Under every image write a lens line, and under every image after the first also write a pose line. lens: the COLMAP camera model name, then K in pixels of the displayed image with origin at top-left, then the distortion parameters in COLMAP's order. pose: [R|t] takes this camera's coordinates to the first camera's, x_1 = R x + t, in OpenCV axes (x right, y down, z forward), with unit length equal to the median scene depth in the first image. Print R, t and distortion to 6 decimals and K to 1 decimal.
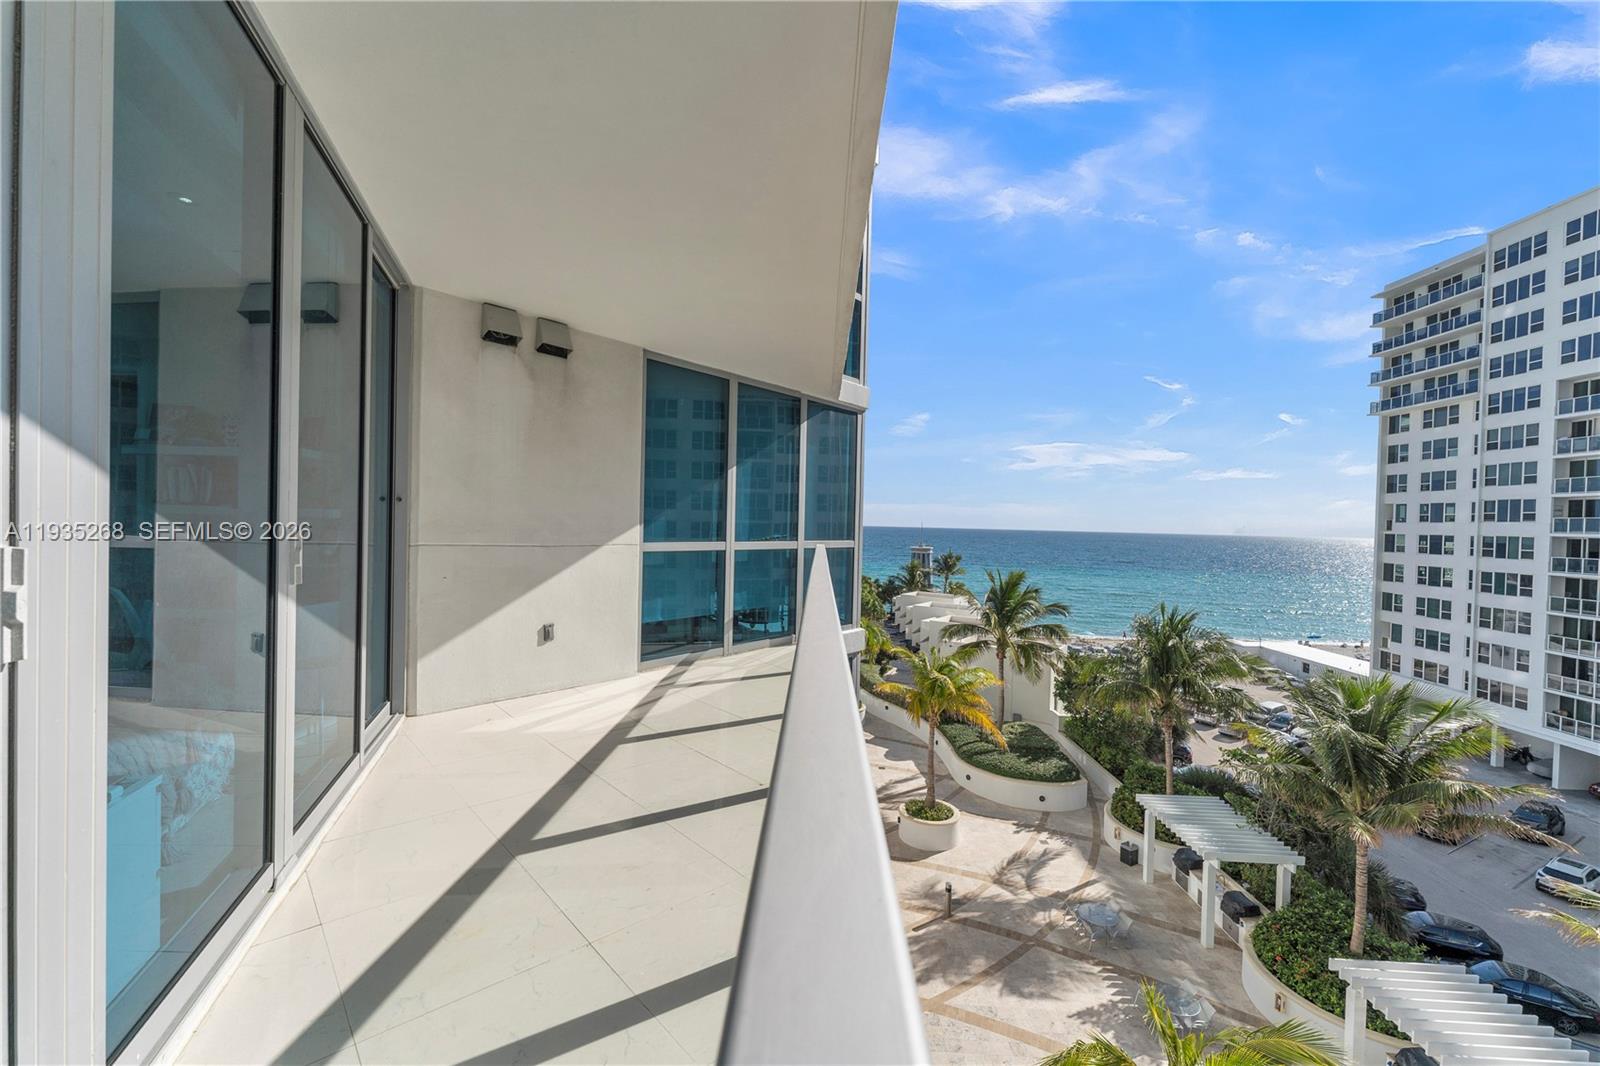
lens RADIAL K [[643.9, 0, 797.8], [0, 643.9, 532.4], [0, 0, 1]] dist [0.010163, -0.007086]
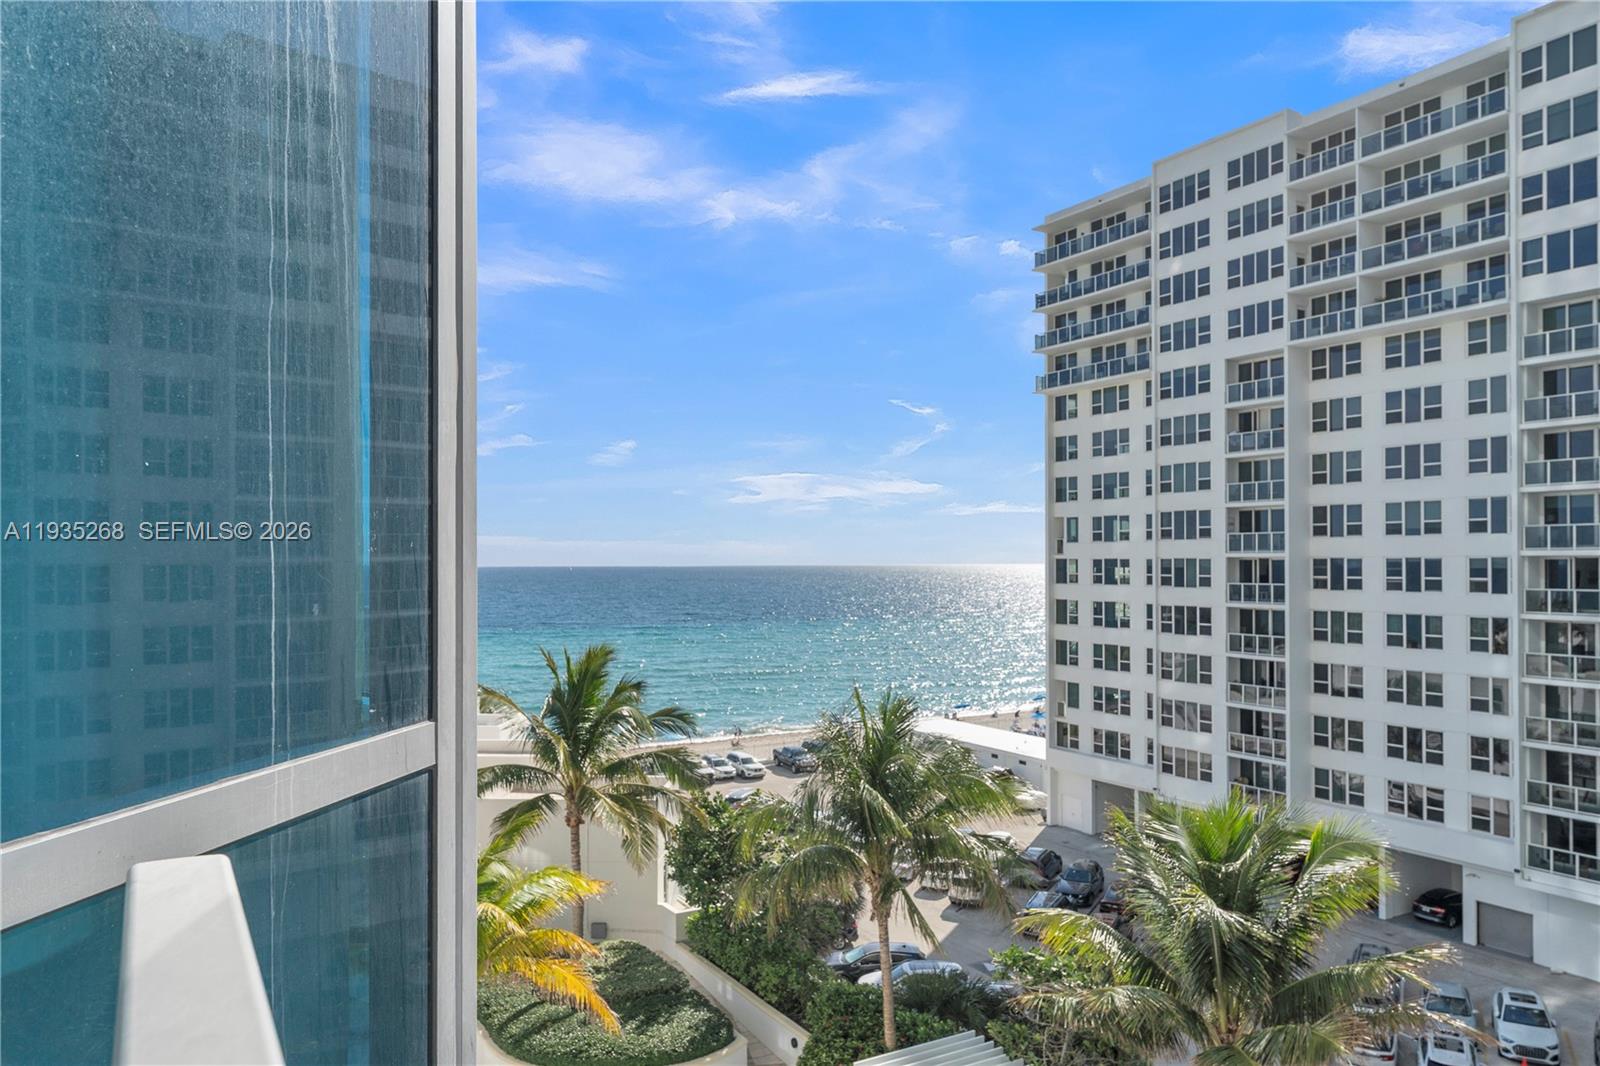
lens RADIAL K [[1069.4, 0, 775.5], [0, 1069.4, 554.4], [0, 0, 1]] dist [0.002399, -0.003454]
pose [[0.845548, -0.020477, 0.533507, 0.007999], [0.029155, 0.999544, -0.007843, -0.002712], [-0.533103, 0.022186, 0.845759, 0.179942]]
